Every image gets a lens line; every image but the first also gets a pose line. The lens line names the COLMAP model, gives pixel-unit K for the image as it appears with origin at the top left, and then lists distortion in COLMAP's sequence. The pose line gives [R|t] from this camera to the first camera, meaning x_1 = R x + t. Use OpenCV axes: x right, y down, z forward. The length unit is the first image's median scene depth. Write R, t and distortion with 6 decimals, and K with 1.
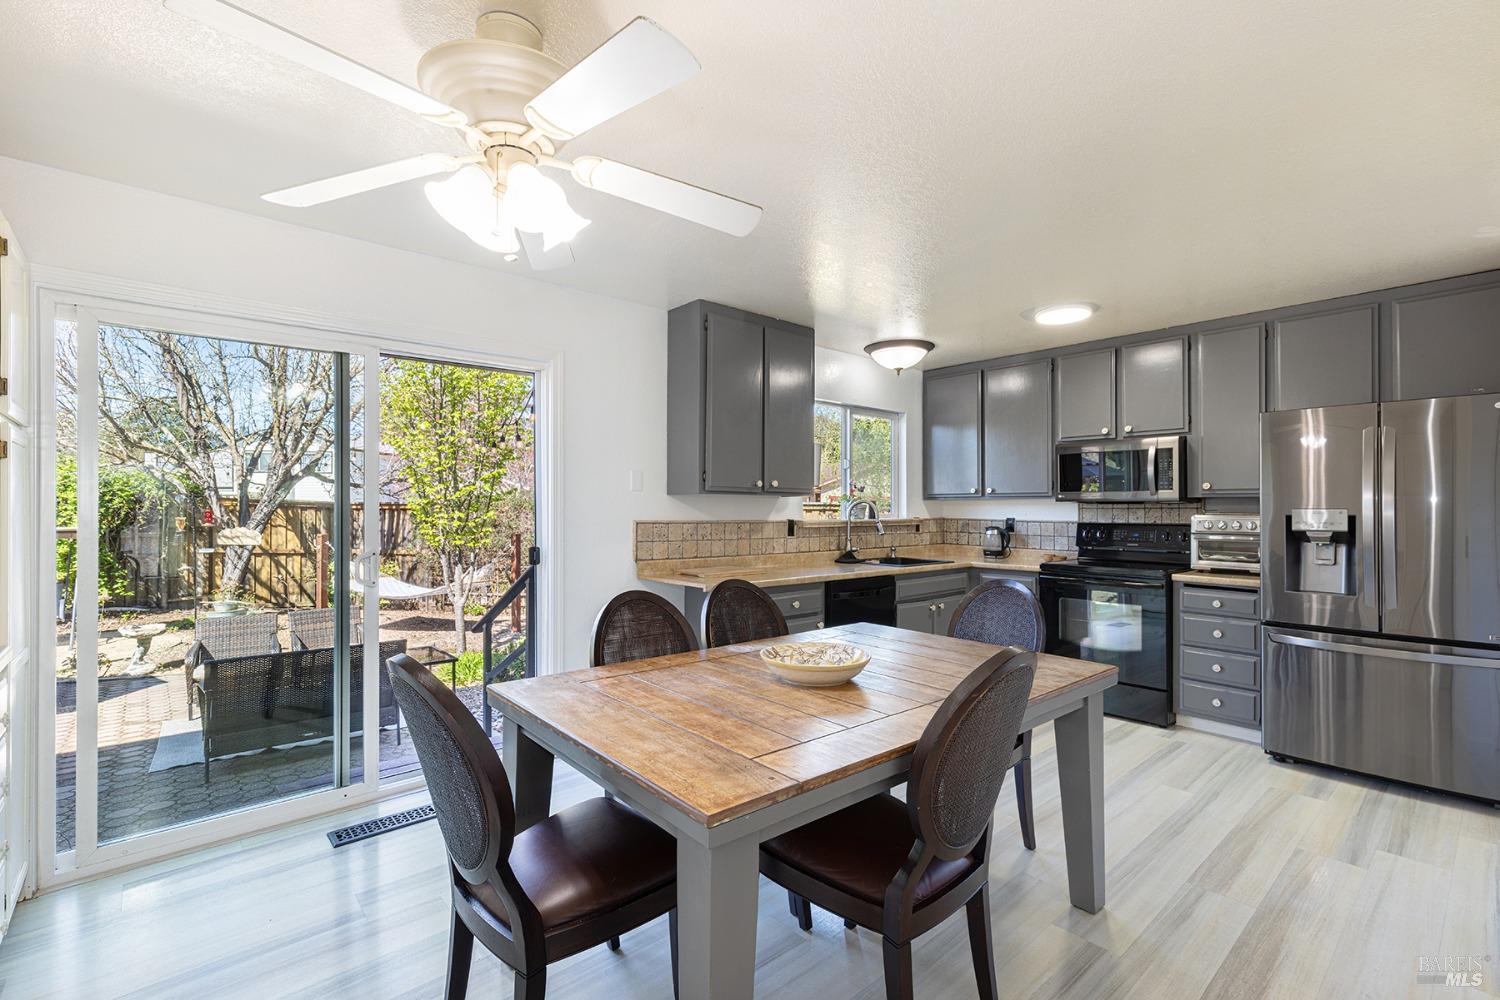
lens RADIAL K [[674.6, 0, 755.8], [0, 674.6, 502.8], [0, 0, 1]] dist [0.001113, 0.000153]
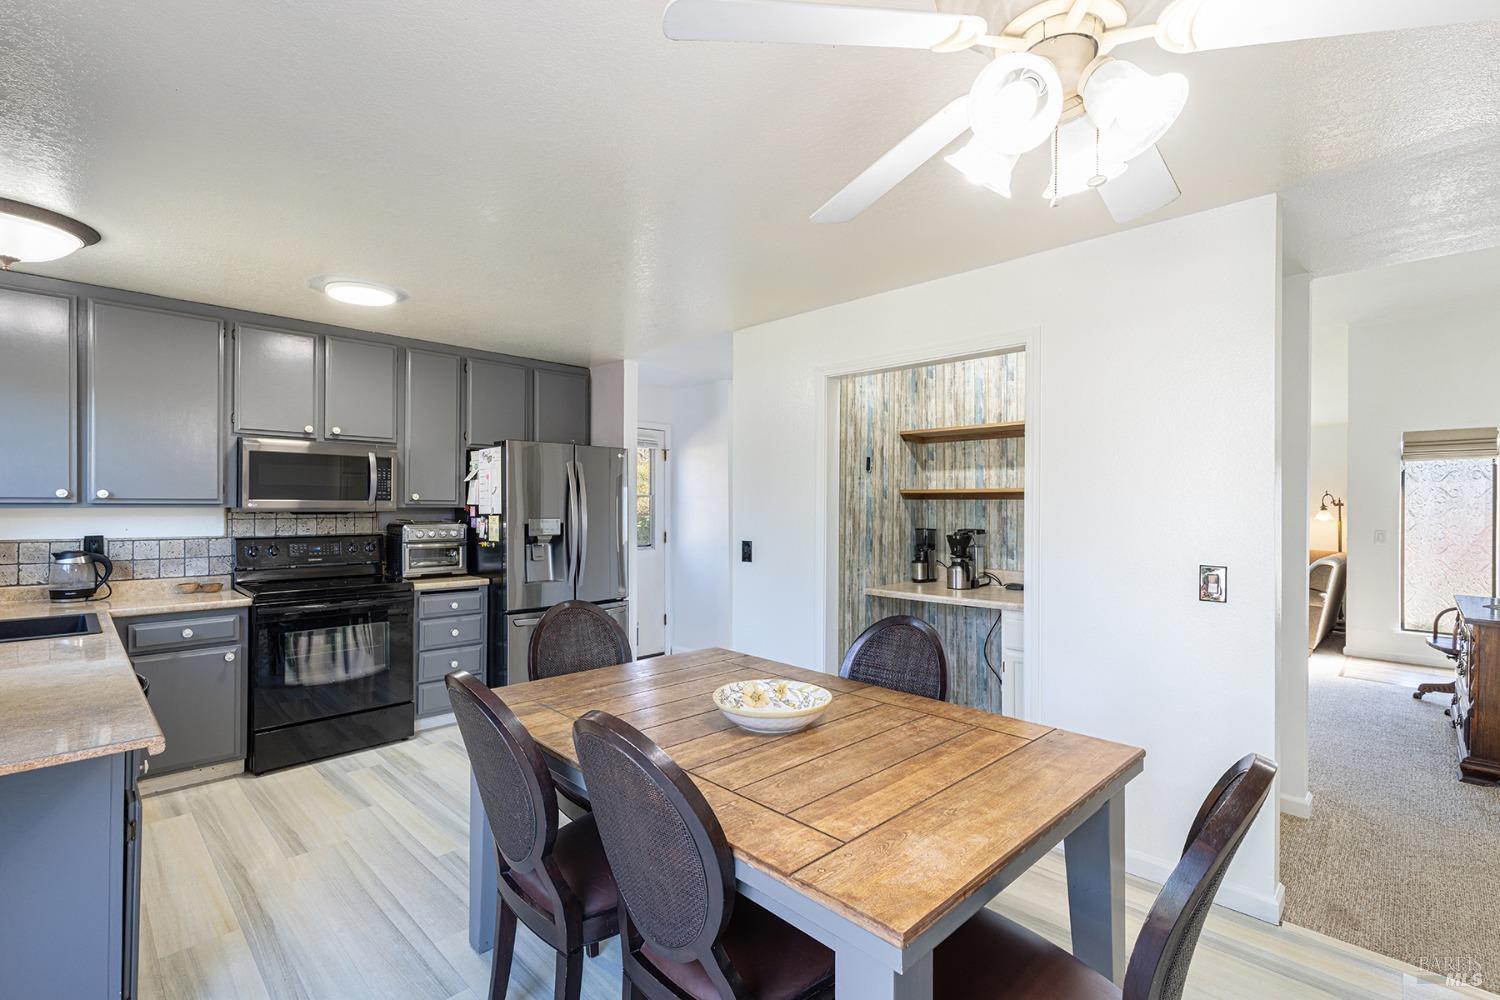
lens RADIAL K [[674.6, 0, 755.8], [0, 674.6, 502.8], [0, 0, 1]] dist [0.001113, 0.000153]
pose [[-0.061184, 0.001114, 0.998126, -0.428704], [-0.008548, 0.999962, -0.001640, -0.019226], [-0.998090, -0.008632, -0.061172, 0.557083]]
